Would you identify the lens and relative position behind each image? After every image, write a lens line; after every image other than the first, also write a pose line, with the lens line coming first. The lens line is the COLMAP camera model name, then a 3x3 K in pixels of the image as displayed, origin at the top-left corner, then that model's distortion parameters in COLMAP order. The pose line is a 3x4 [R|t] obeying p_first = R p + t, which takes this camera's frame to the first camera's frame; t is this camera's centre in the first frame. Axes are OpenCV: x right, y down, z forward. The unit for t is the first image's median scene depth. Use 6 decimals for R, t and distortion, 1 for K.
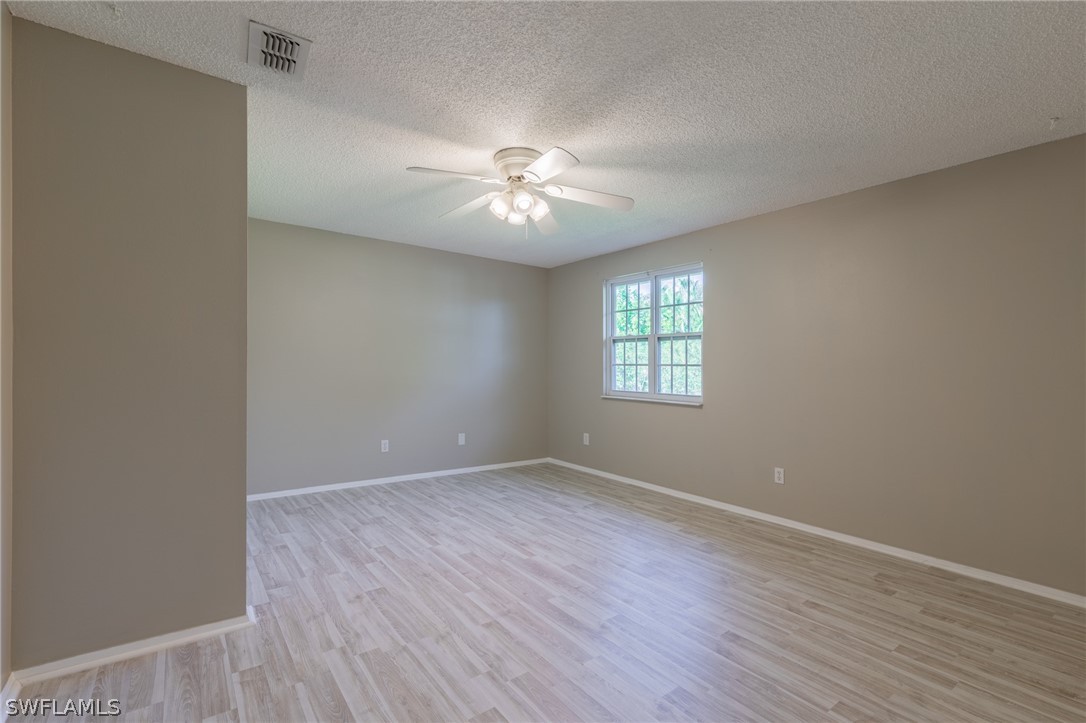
lens RADIAL K [[492.3, 0, 536.4], [0, 492.3, 363.8], [0, 0, 1]] dist [-0.000285, -0.000427]
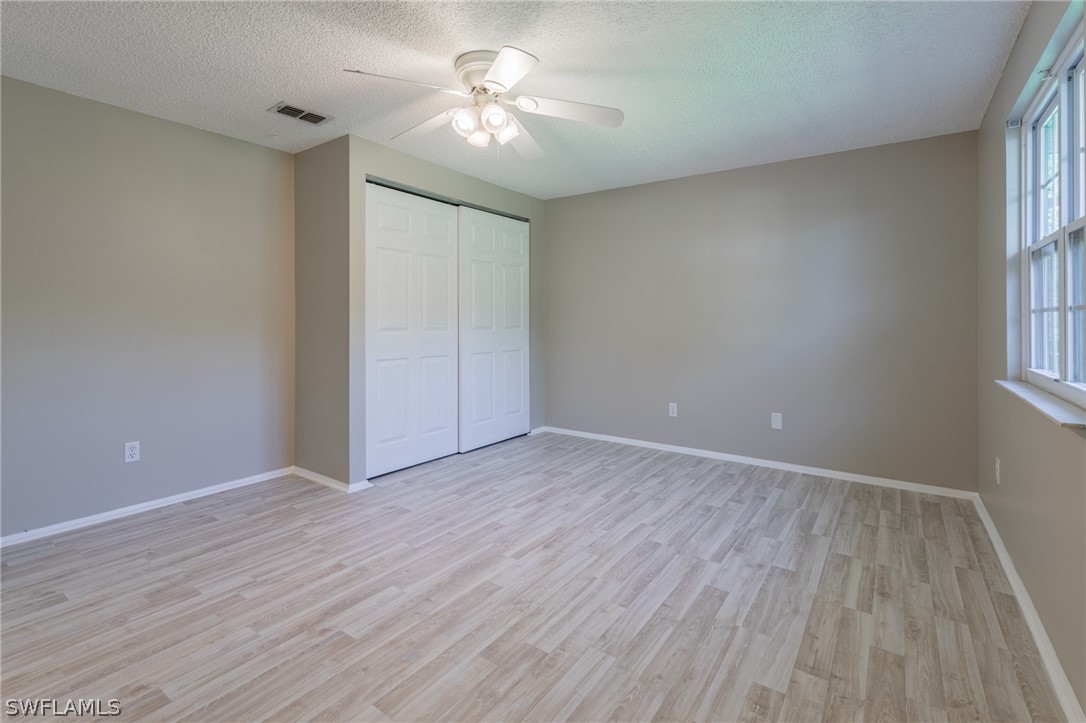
lens RADIAL K [[492.3, 0, 533.5], [0, 492.3, 320.1], [0, 0, 1]] dist [-0.000285, -0.000427]
pose [[0.311469, -0.011816, -0.950183, 0.688571], [0.007303, 0.999923, -0.010040, 0.018139], [0.950228, -0.003812, 0.311531, 0.720314]]
